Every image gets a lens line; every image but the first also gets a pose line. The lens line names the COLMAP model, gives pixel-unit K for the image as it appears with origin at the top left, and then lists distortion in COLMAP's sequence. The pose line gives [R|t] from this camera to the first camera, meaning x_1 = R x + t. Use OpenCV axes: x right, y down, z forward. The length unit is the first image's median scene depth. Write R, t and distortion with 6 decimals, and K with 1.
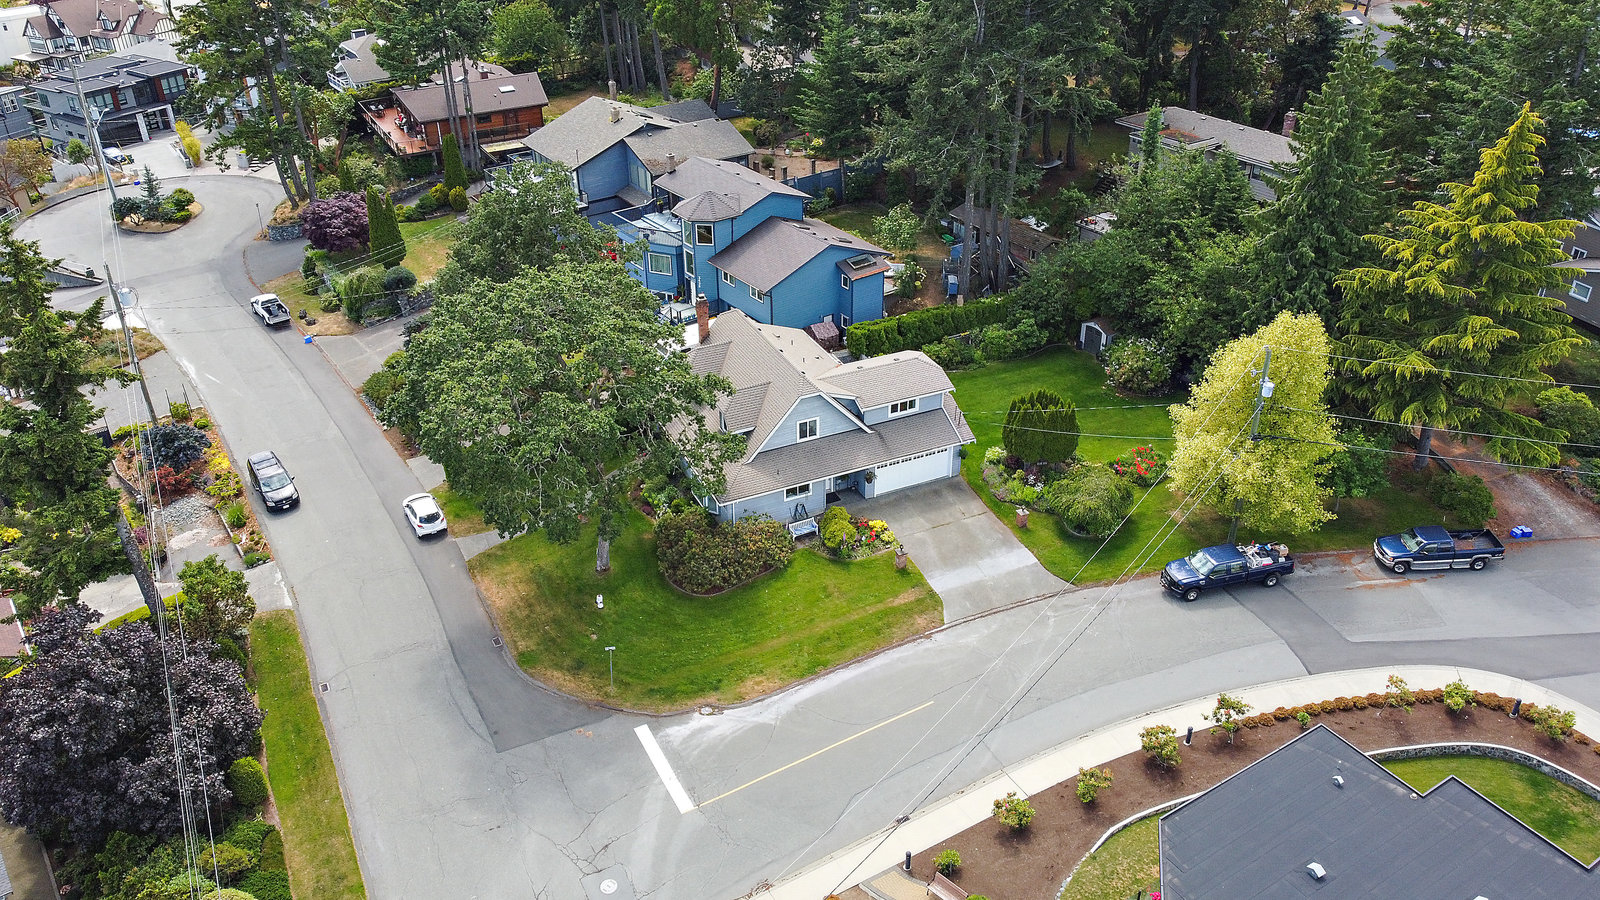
lens RADIAL K [[1203.9, 0, 802.0], [0, 1203.9, 448.1], [0, 0, 1]] dist [-0.008610, -0.003901]
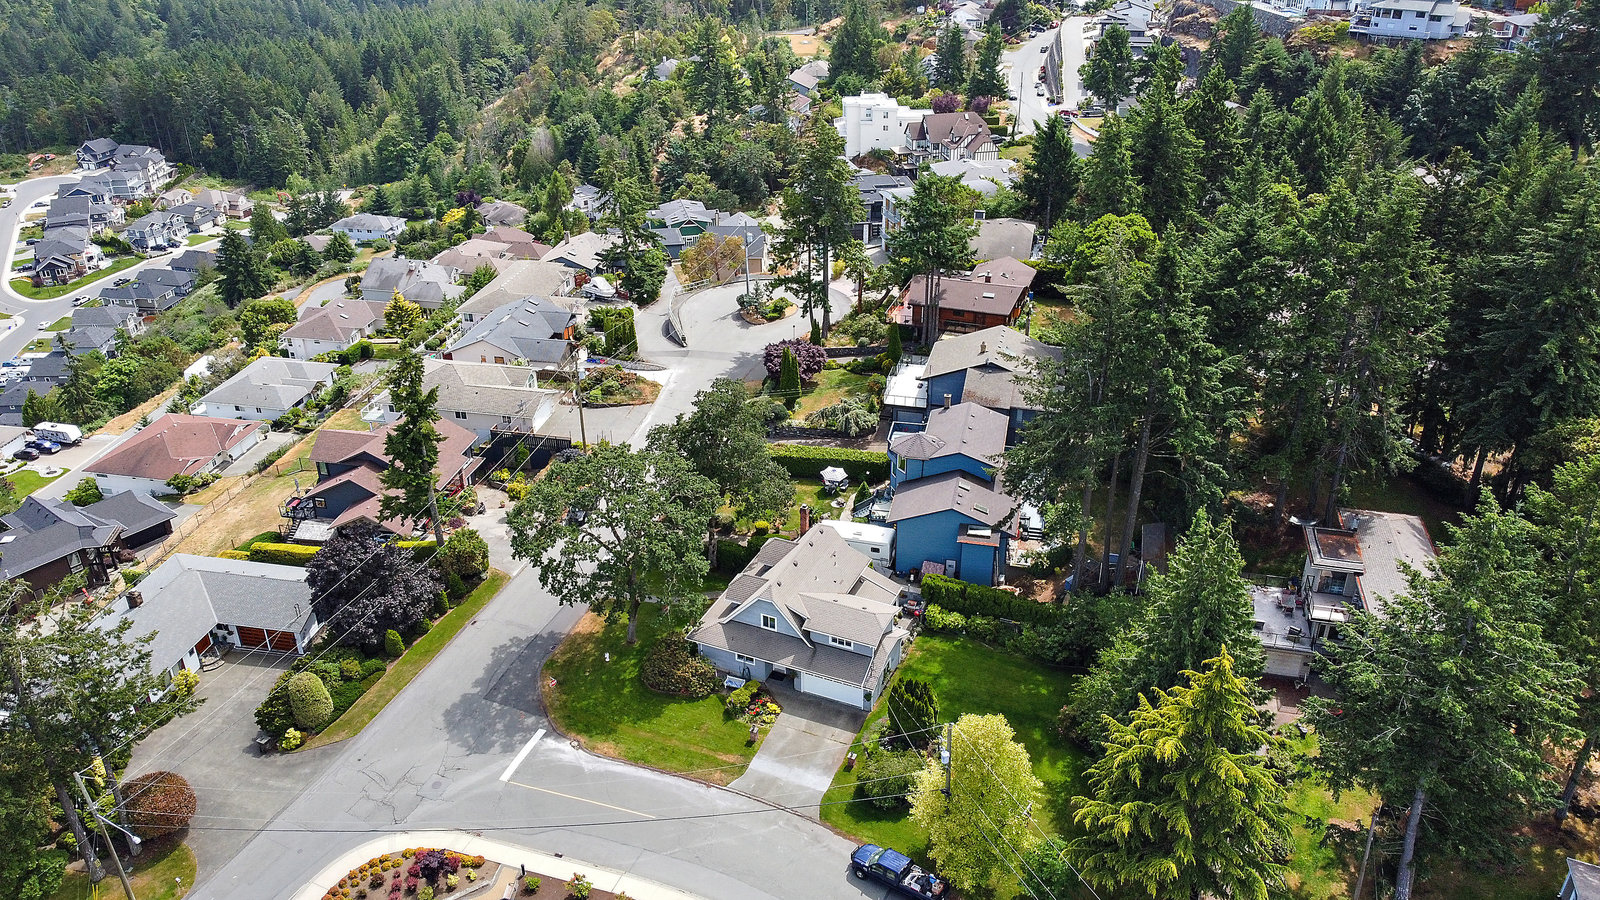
lens RADIAL K [[1203.9, 0, 796.4], [0, 1203.9, 450.6], [0, 0, 1]] dist [-0.008610, -0.003901]
pose [[0.655183, 0.360539, -0.663887, 0.864336], [-0.386426, 0.915050, 0.115579, -0.364959], [0.649161, 0.180818, 0.738847, -0.050564]]
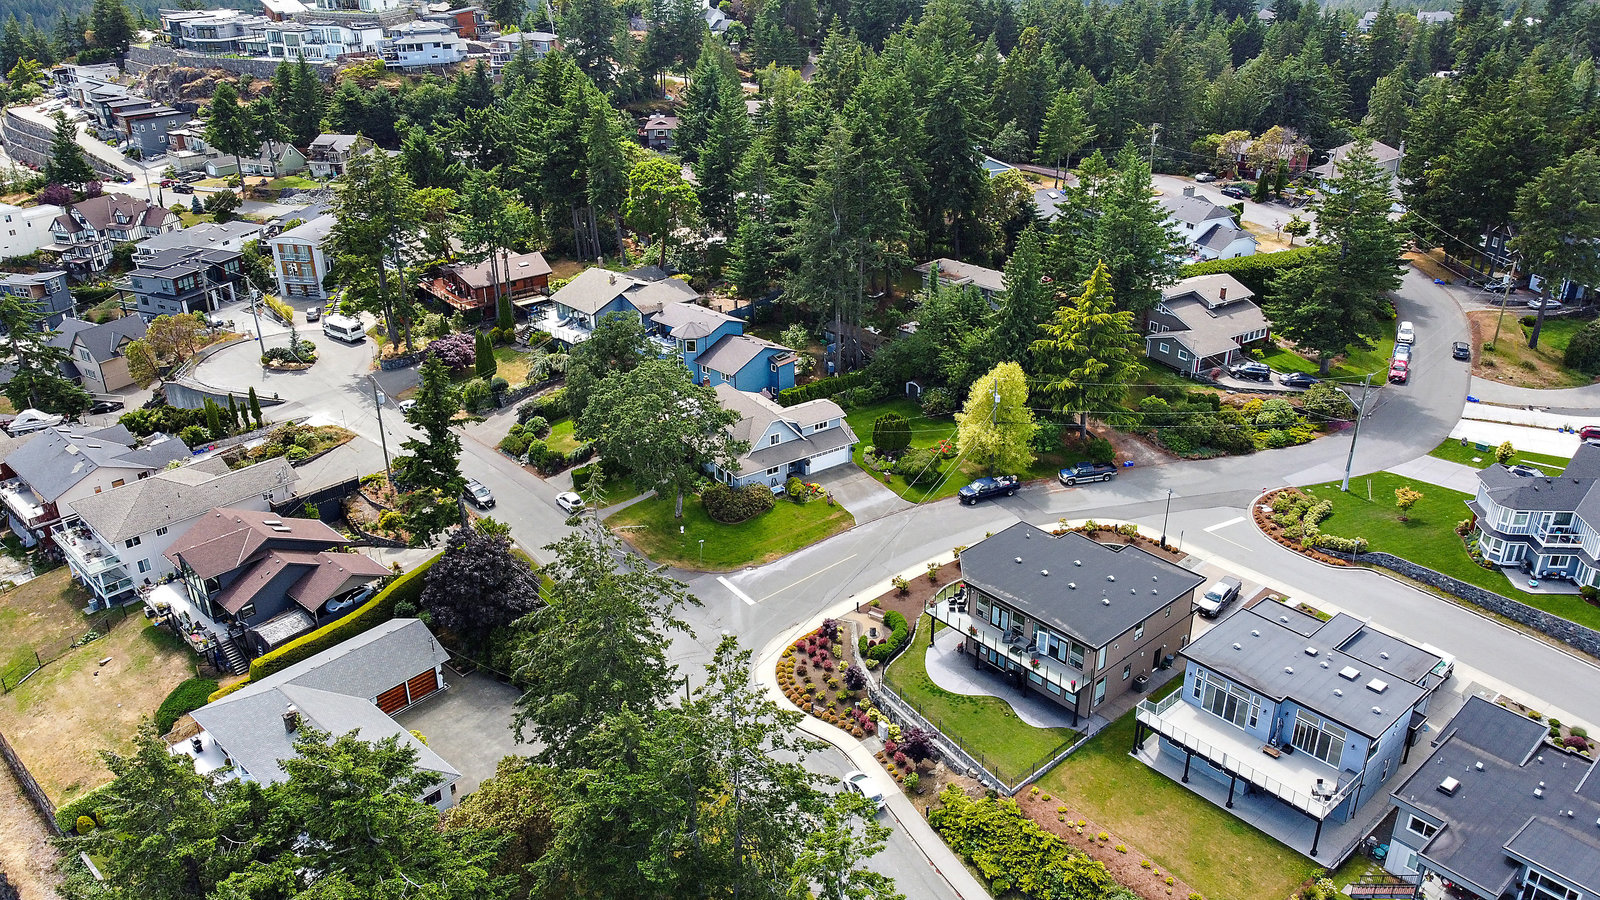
lens RADIAL K [[1203.9, 0, 800.9], [0, 1203.9, 447.3], [0, 0, 1]] dist [-0.008610, -0.003901]
pose [[0.986276, -0.070773, 0.149170, -0.237927], [0.085529, 0.991801, -0.094945, 0.180170], [-0.141227, 0.106400, 0.984243, -0.887909]]
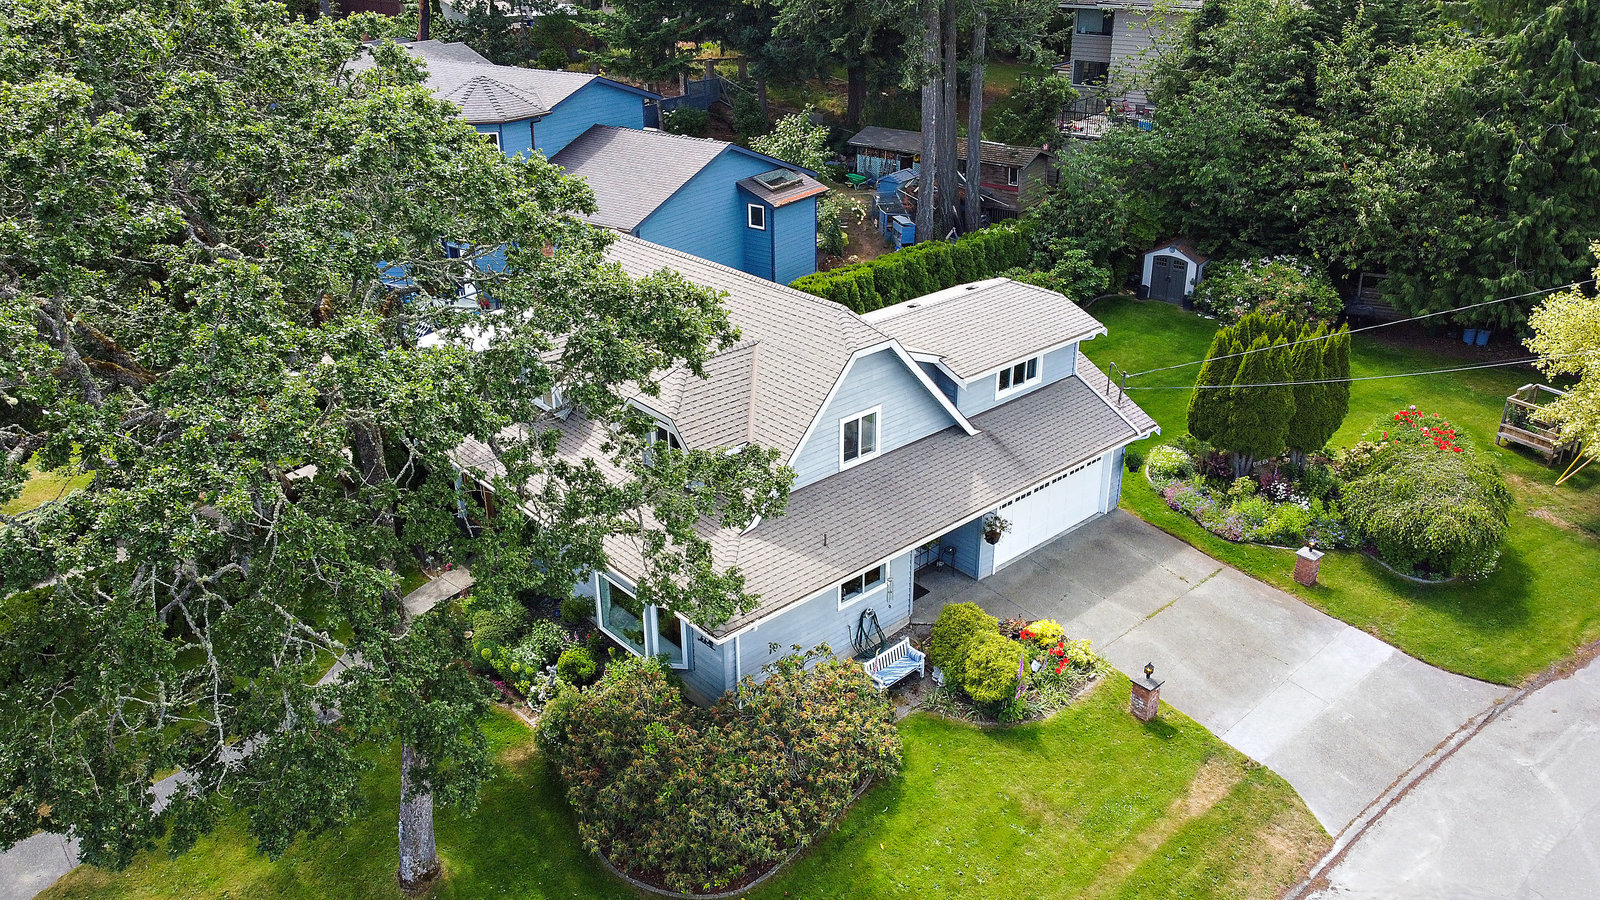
lens RADIAL K [[1203.9, 0, 800.3], [0, 1203.9, 446.0], [0, 0, 1]] dist [-0.008610, -0.003901]
pose [[0.955419, -0.123099, 0.268368, -0.129491], [0.151389, 0.984609, -0.087326, 0.021532], [-0.253488, 0.124061, 0.959350, 0.576260]]
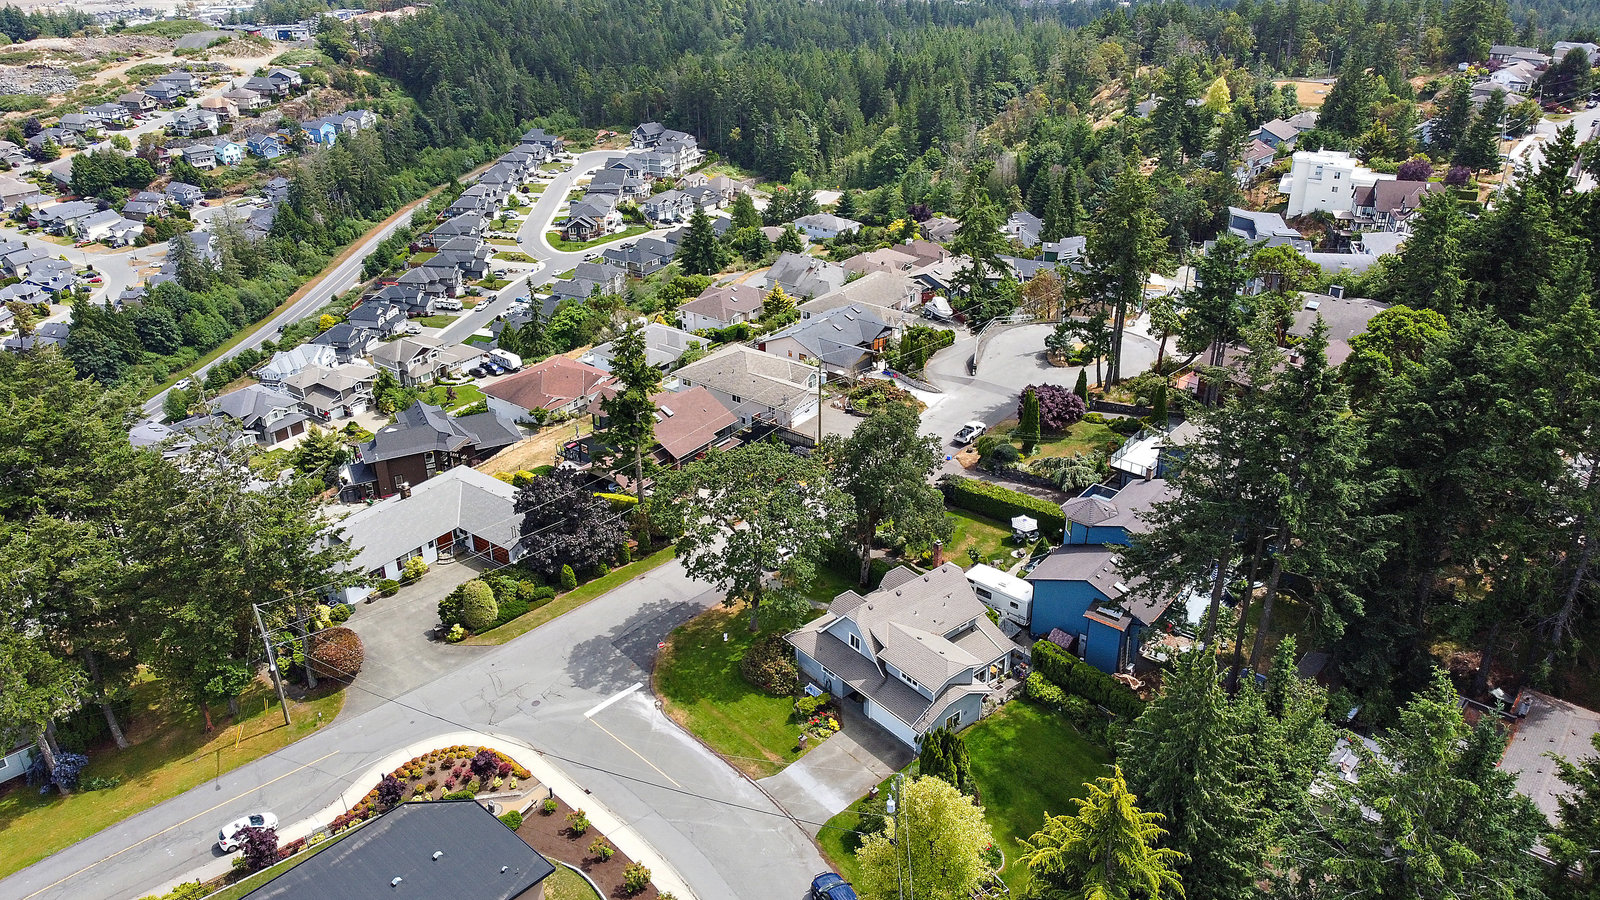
lens RADIAL K [[1203.9, 0, 797.2], [0, 1203.9, 449.7], [0, 0, 1]] dist [-0.008610, -0.003901]
pose [[0.258826, 0.441523, -0.859108, 1.083451], [-0.491164, 0.826006, 0.276537, -0.550966], [0.831725, 0.350388, 0.430652, 0.244739]]
